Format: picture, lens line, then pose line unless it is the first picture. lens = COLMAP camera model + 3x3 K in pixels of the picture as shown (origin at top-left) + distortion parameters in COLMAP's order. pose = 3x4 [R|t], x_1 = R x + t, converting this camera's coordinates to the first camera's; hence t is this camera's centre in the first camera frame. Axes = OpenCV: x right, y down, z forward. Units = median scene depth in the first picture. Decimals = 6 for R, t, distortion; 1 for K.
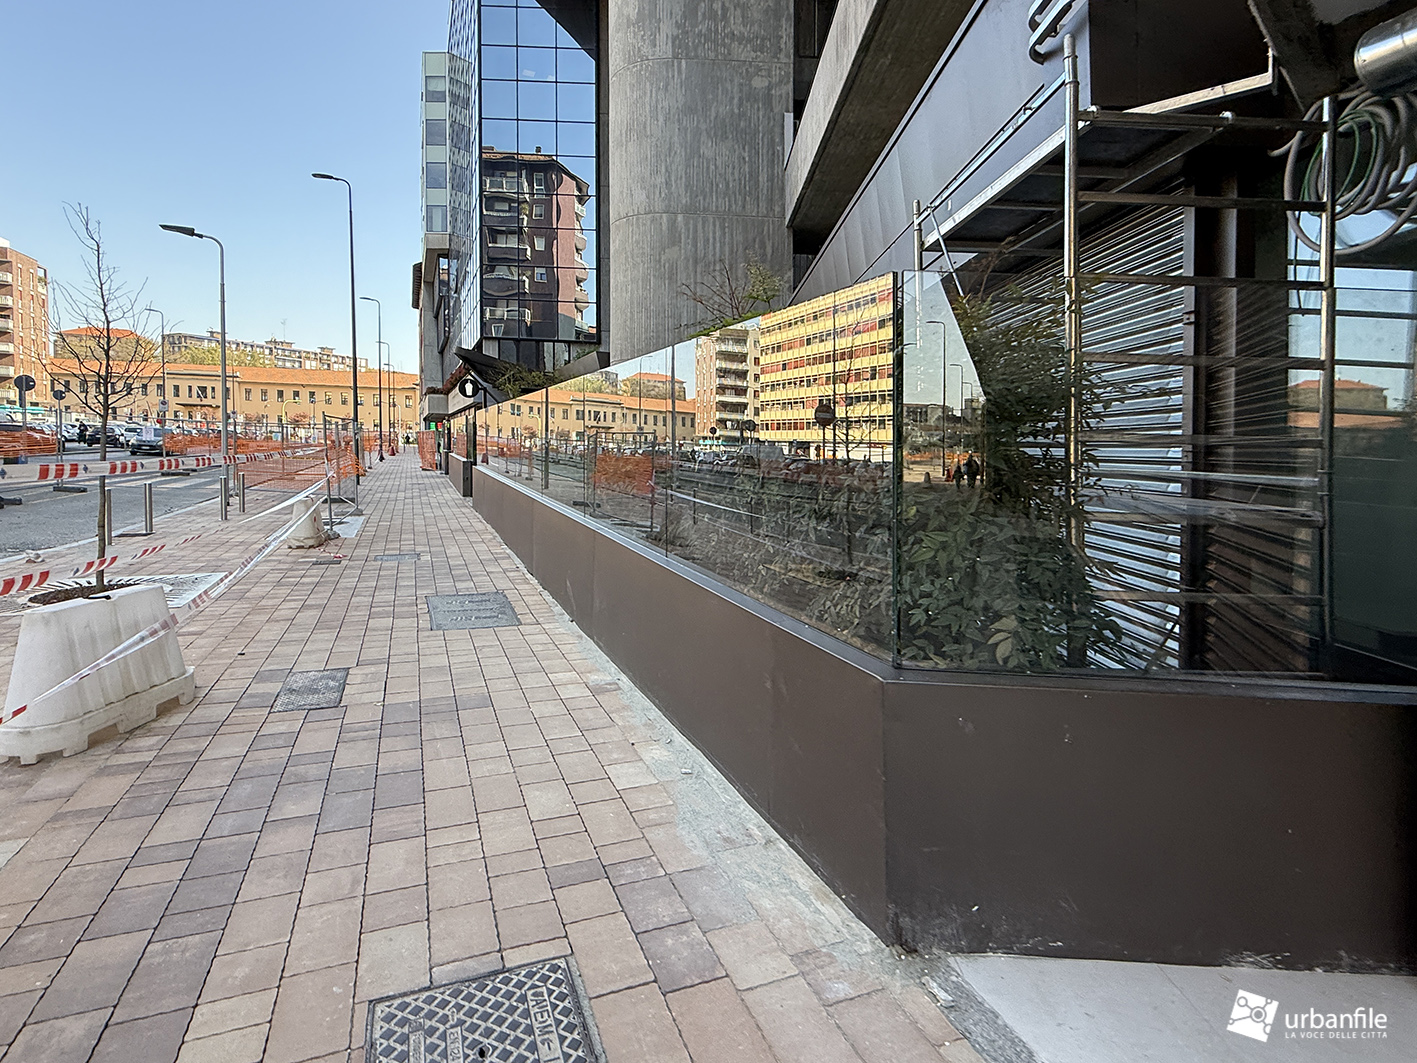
lens RADIAL K [[668.8, 0, 708.5], [0, 668.8, 531.5], [0, 0, 1]] dist [-0.002467, 0.000084]
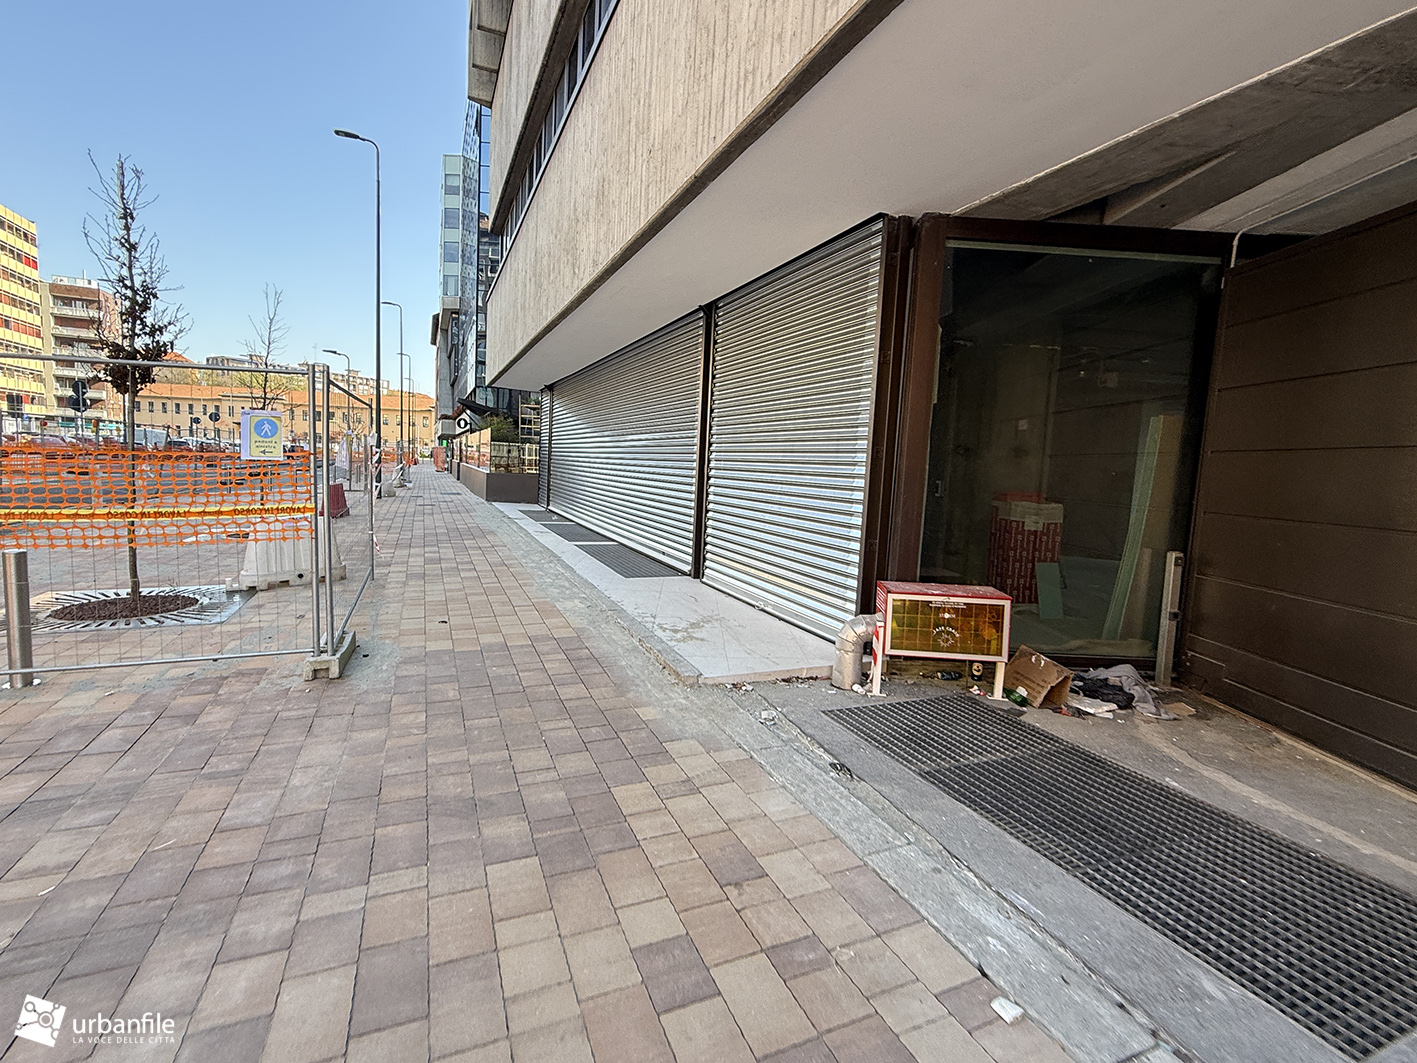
lens RADIAL K [[665.3, 0, 693.4], [0, 665.3, 533.8], [0, 0, 1]] dist [-0.000033, 0.000024]
pose [[0.999342, 0.012949, -0.033880, 0.100032], [-0.013691, 0.999669, -0.021772, 0.034854], [0.033587, 0.022222, 0.999189, -0.232632]]
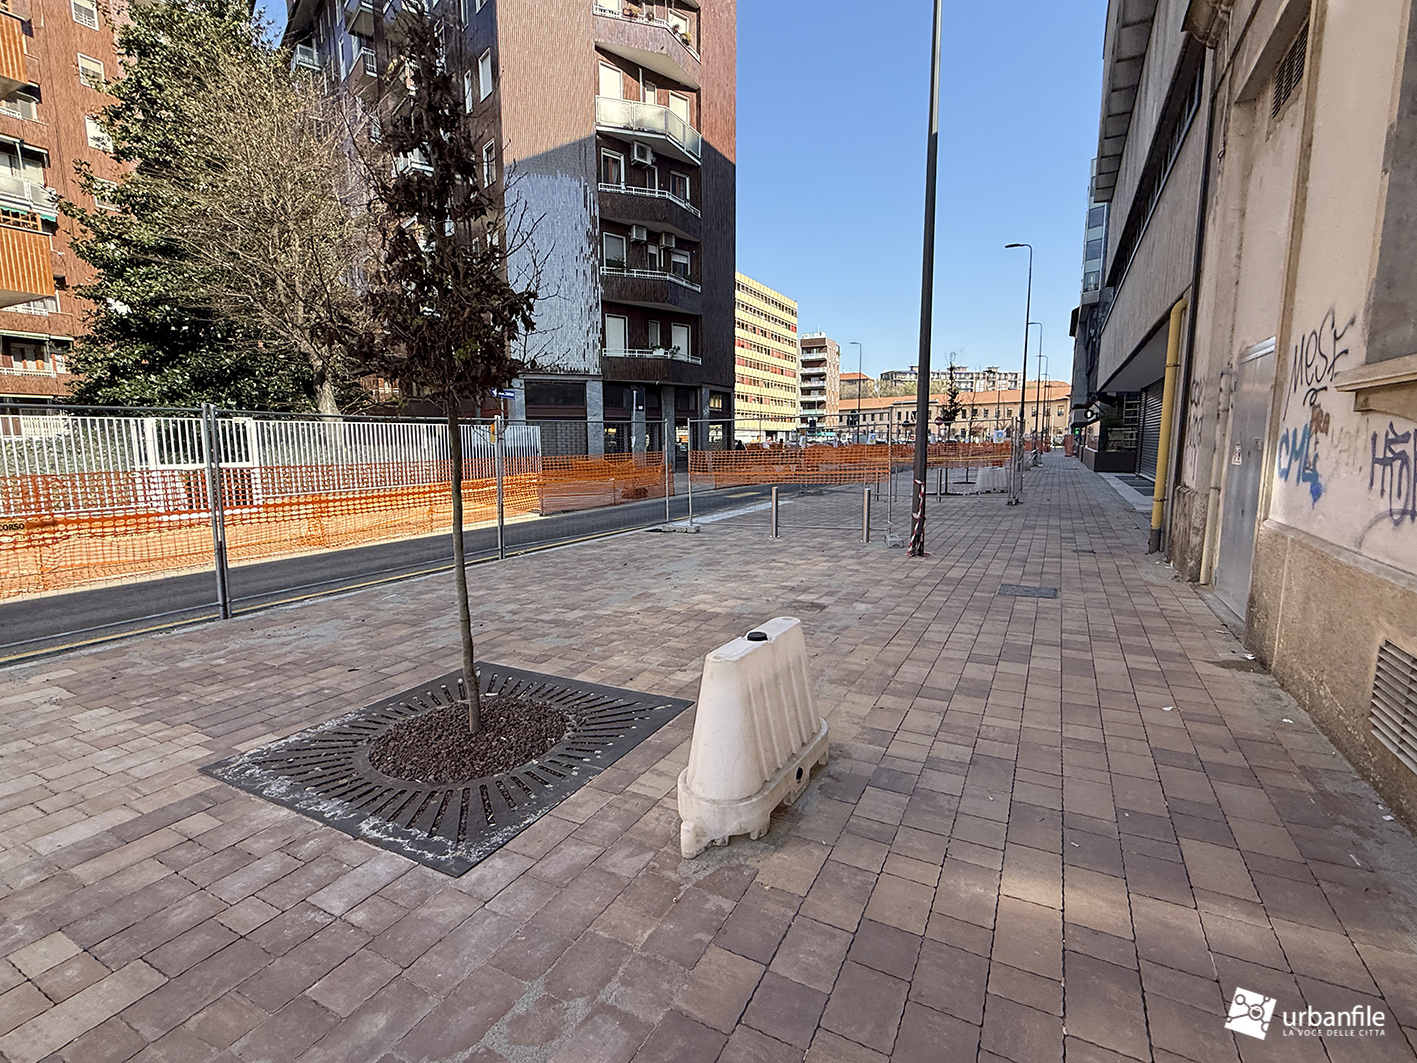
lens RADIAL K [[668.8, 0, 708.5], [0, 668.8, 531.5], [0, 0, 1]] dist [-0.002467, 0.000084]
pose [[0.623375, 0.063150, -0.779369, 0.174236], [-0.068191, 0.997326, 0.026268, 0.057338], [0.778944, 0.036771, 0.626015, -0.387259]]
